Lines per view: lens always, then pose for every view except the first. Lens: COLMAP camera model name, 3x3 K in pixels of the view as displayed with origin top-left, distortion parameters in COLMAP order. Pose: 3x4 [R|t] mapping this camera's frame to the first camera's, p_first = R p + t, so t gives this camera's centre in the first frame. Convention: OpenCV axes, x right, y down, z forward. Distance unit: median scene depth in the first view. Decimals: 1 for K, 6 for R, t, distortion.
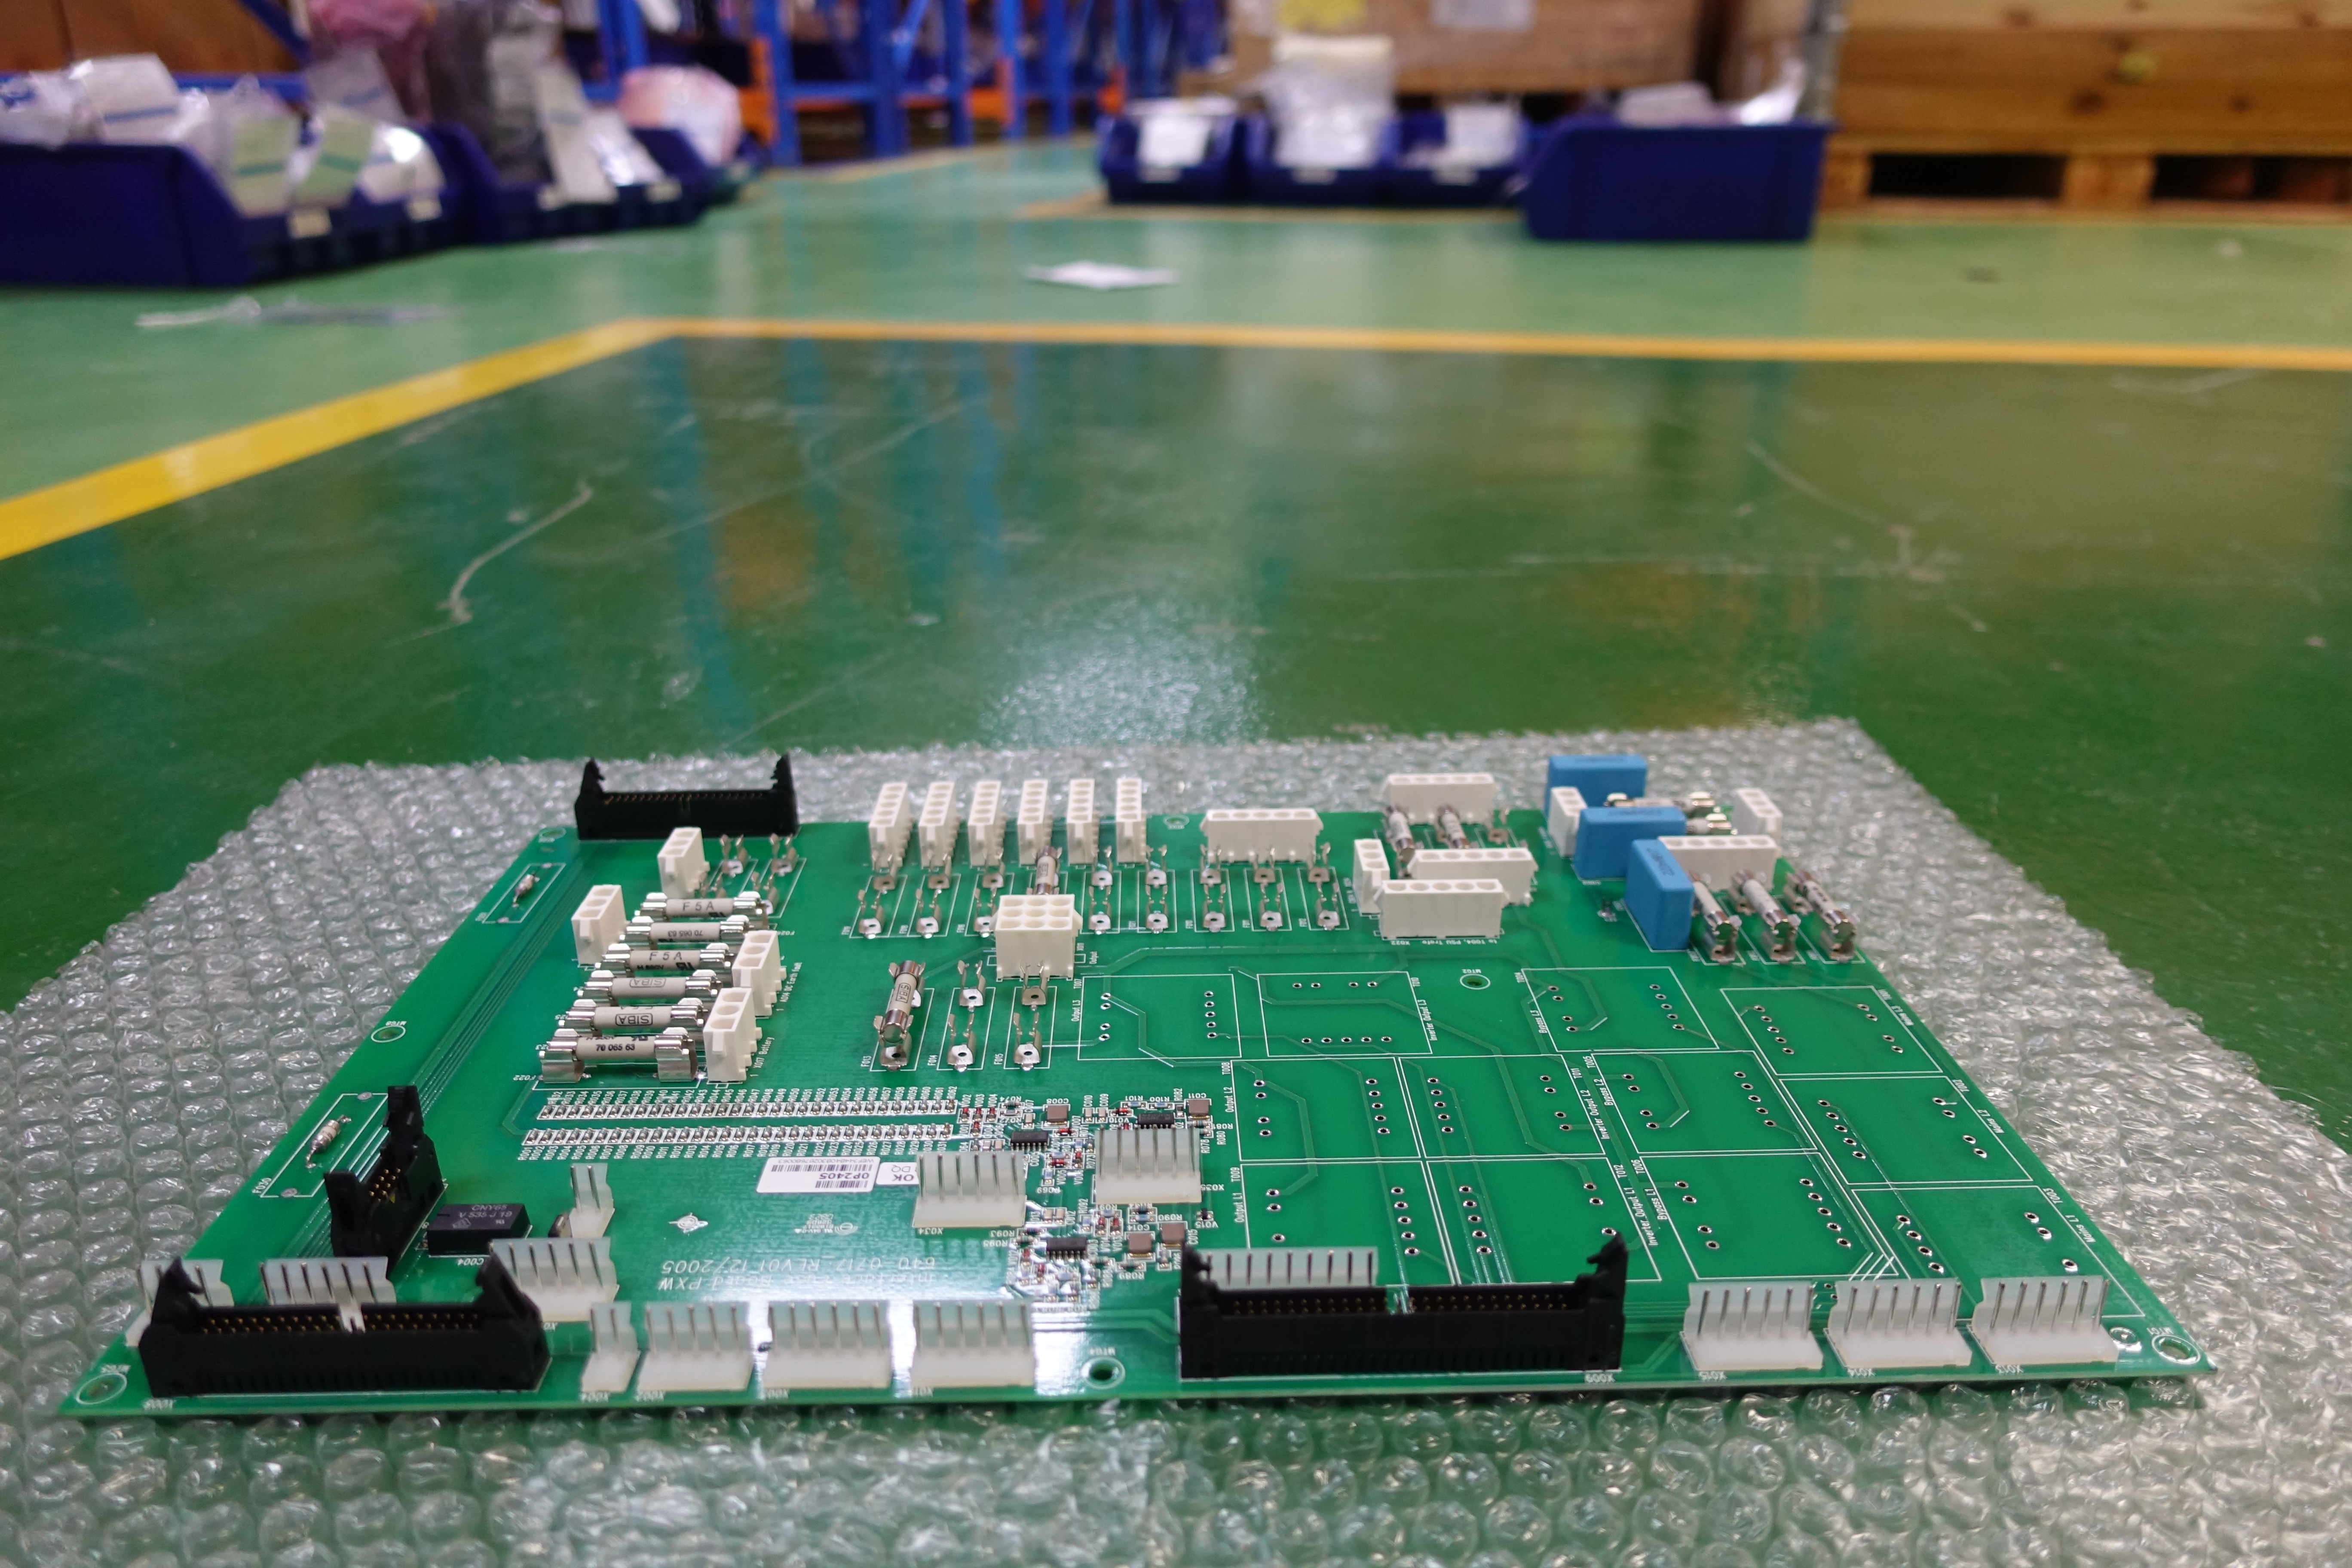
lens RADIAL K [[1595.3, 0, 1176.0], [0, 1595.3, 784.0], [0, 0, 1]] dist [-0.003588, -0.000973]
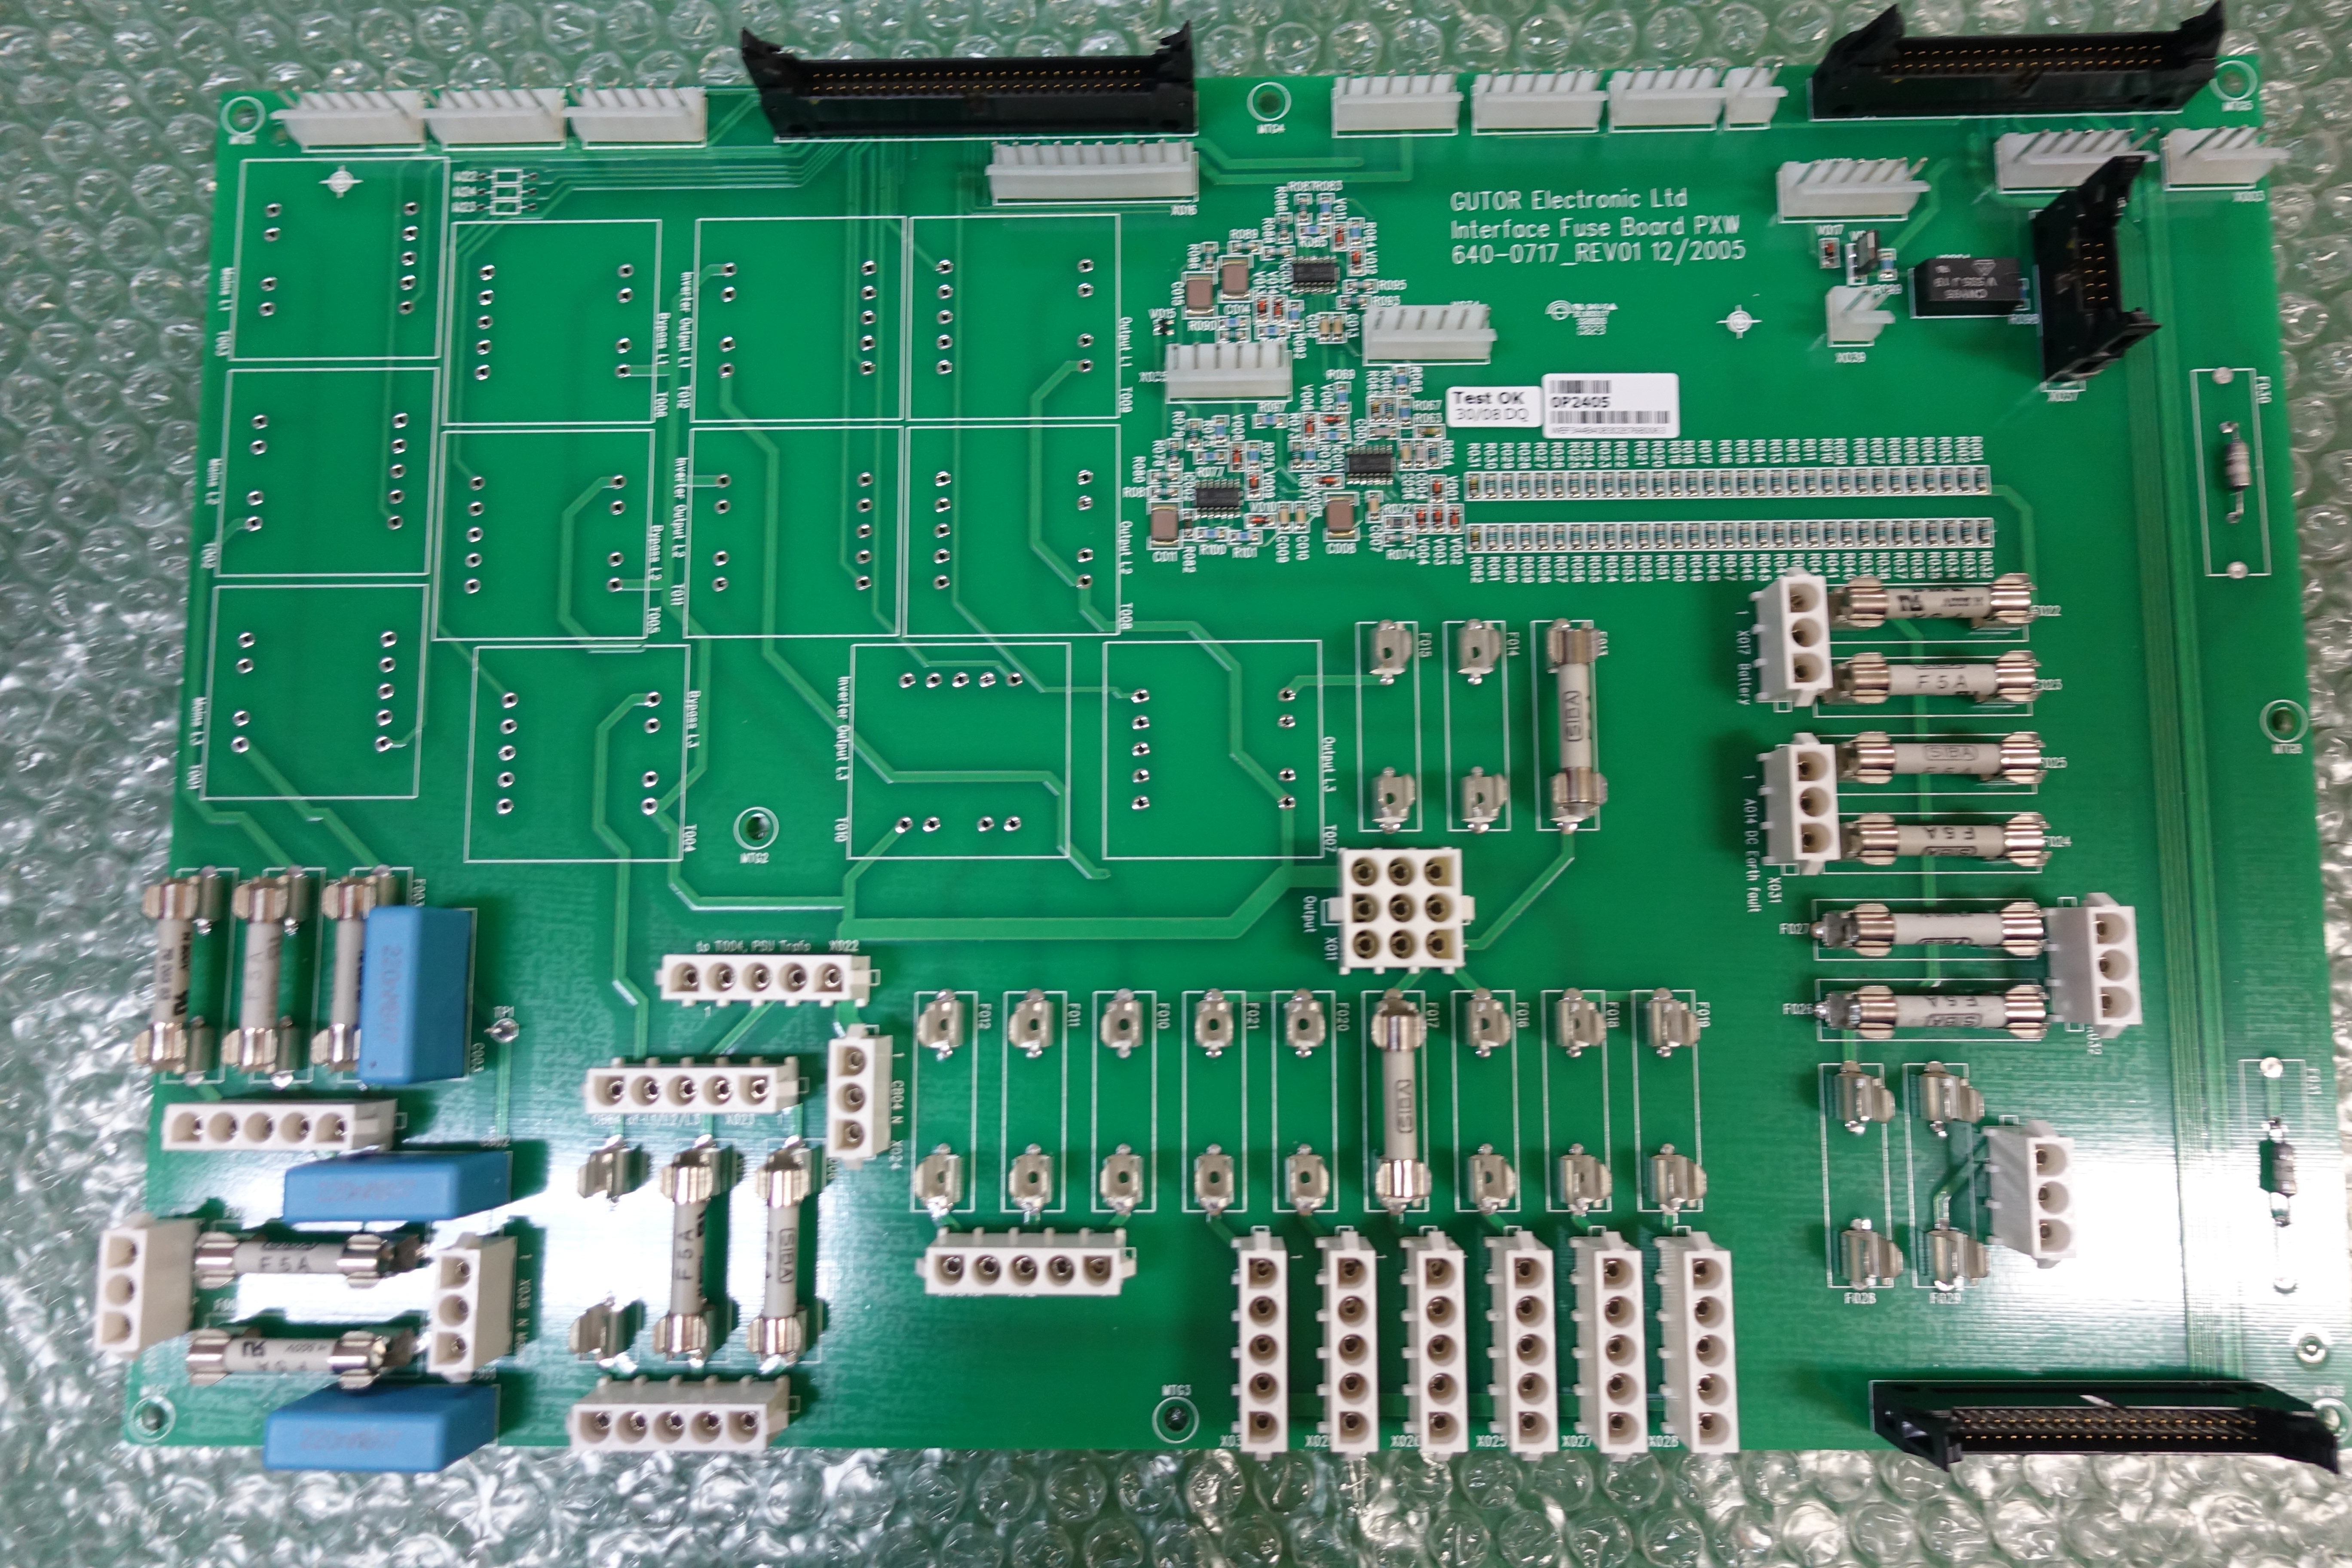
lens RADIAL K [[1605.4, 0, 1176.0], [0, 1605.4, 784.0], [0, 0, 1]] dist [0.001195, 0.000362]
pose [[-0.999456, -0.013883, 0.029927, -0.018406], [0.032639, -0.284113, 0.958235, -0.628533], [-0.004800, 0.958690, 0.284411, 0.921791]]
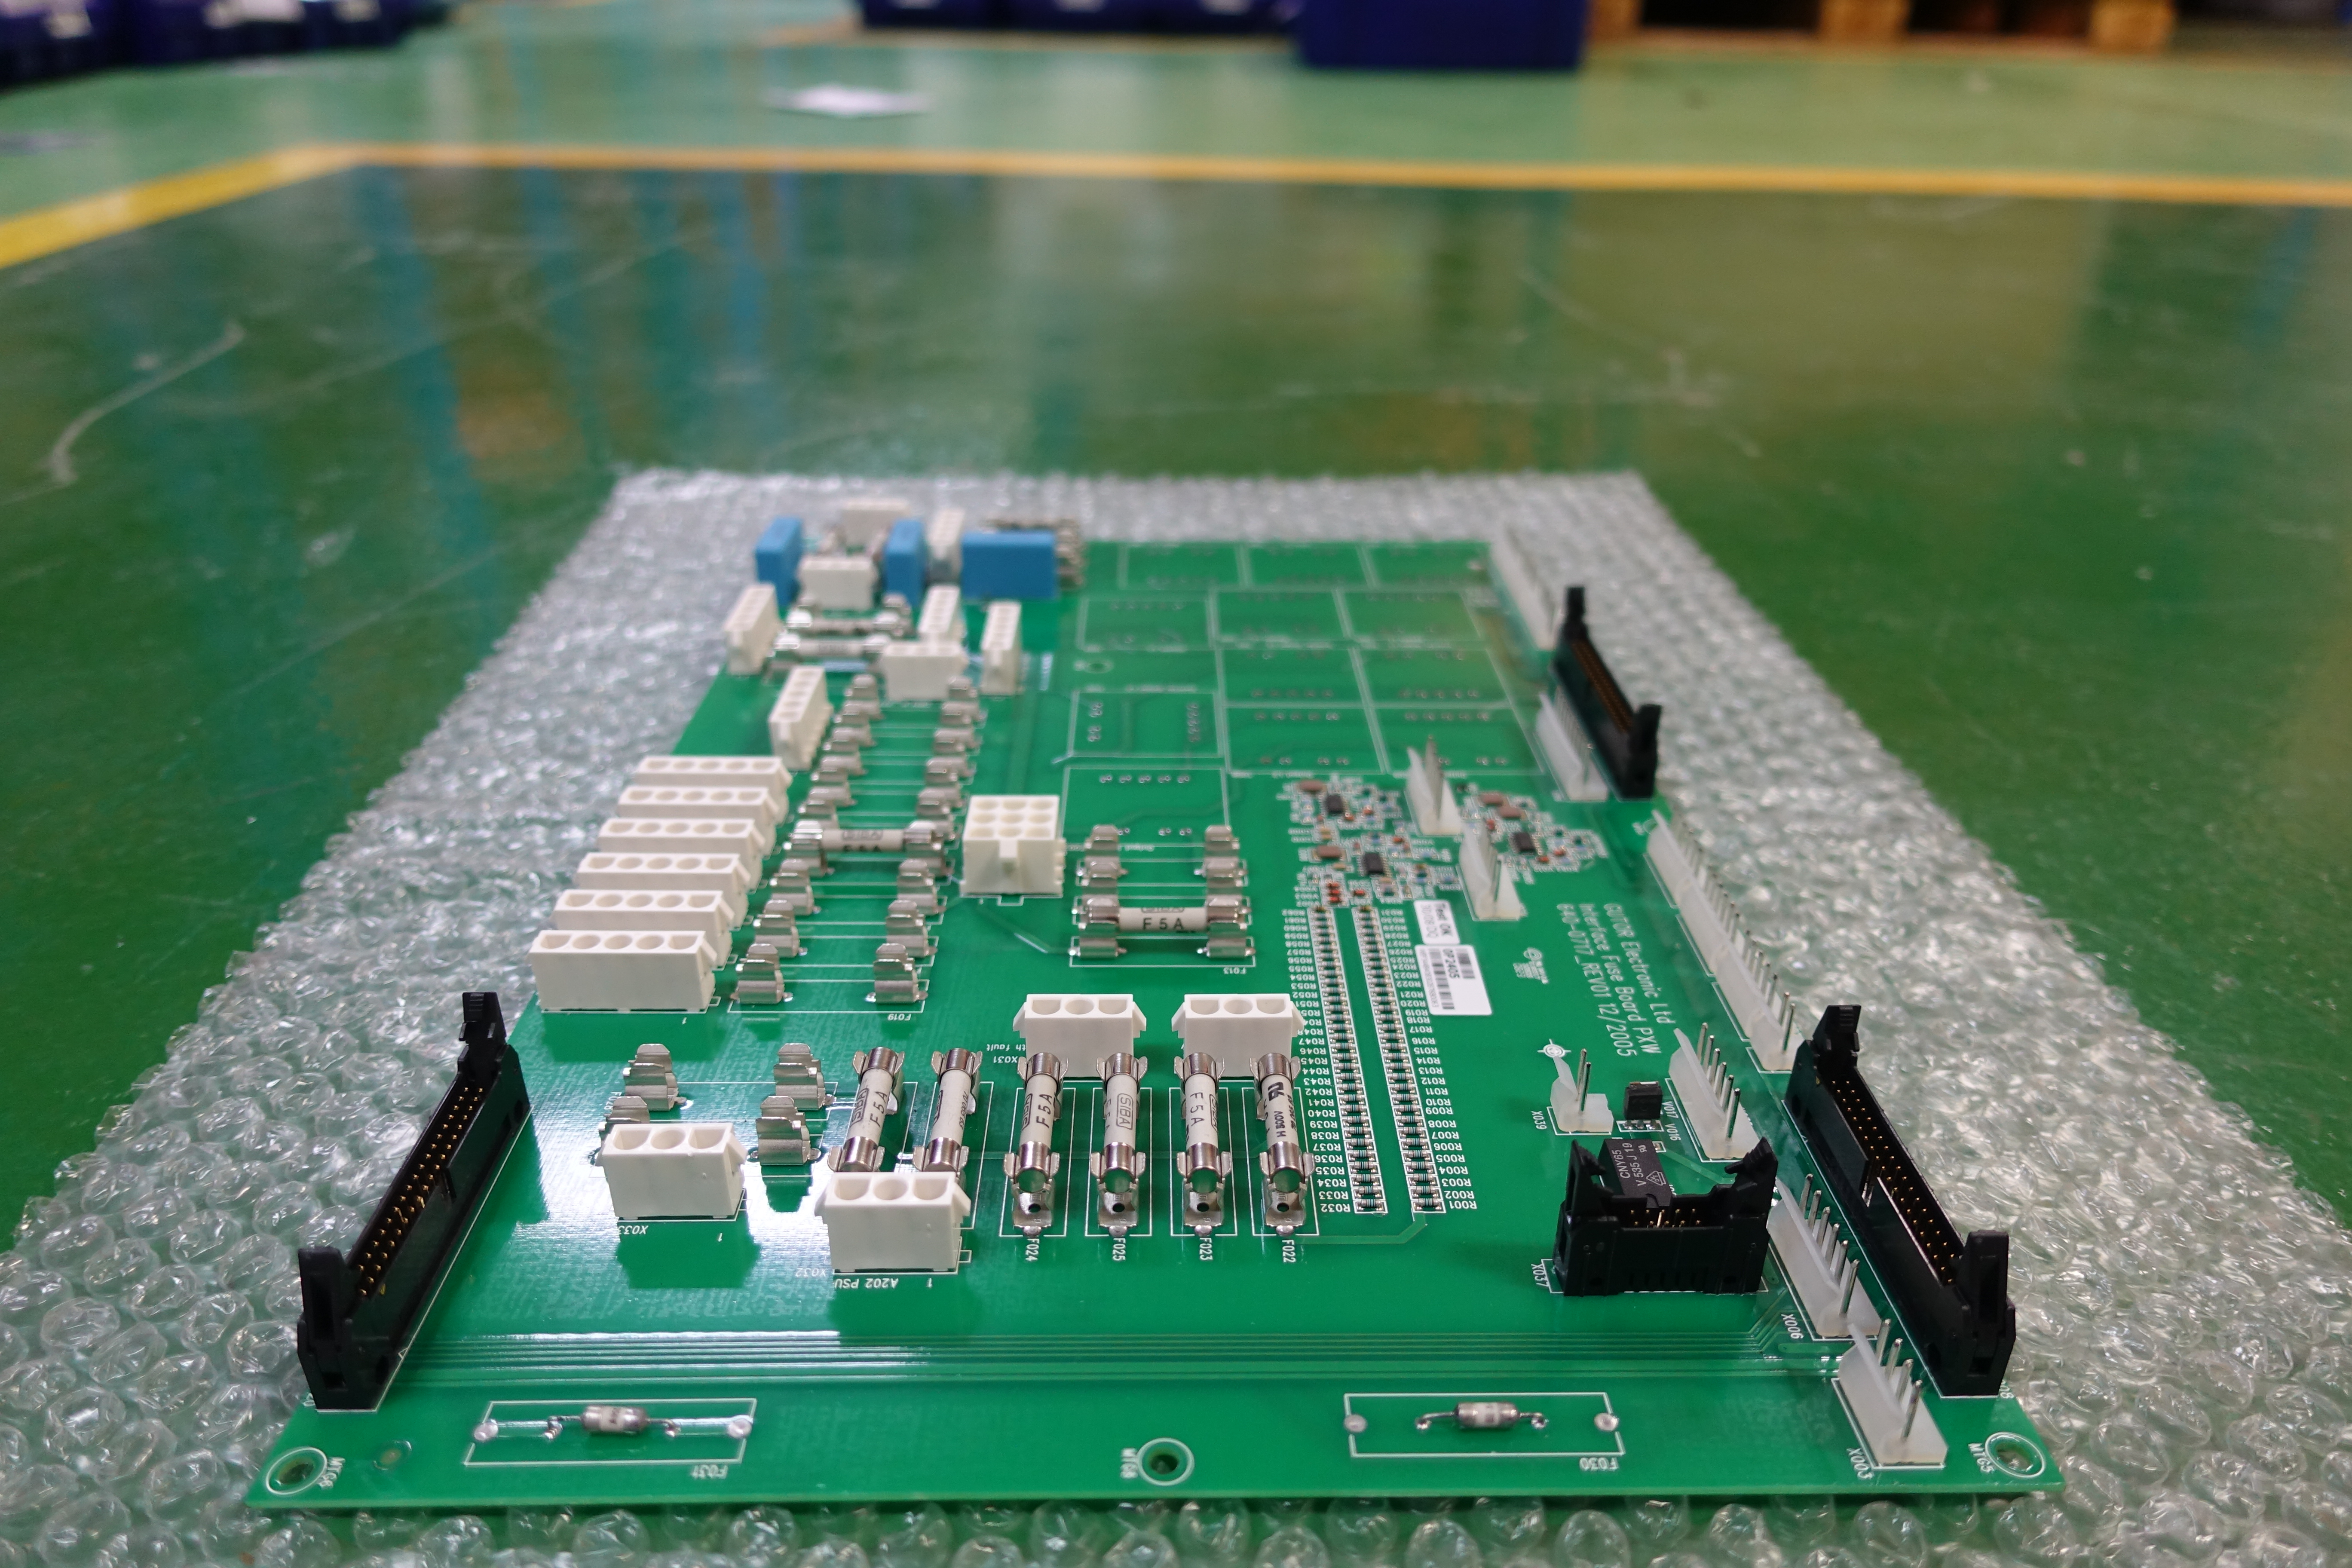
lens RADIAL K [[1605.4, 0, 1176.0], [0, 1605.4, 784.0], [0, 0, 1]] dist [0.001195, 0.000362]
pose [[0.009215, -0.467583, 0.883901, -0.988098], [0.384074, 0.817792, 0.428607, -0.314430], [-0.923256, 0.335534, 0.187122, 0.905524]]
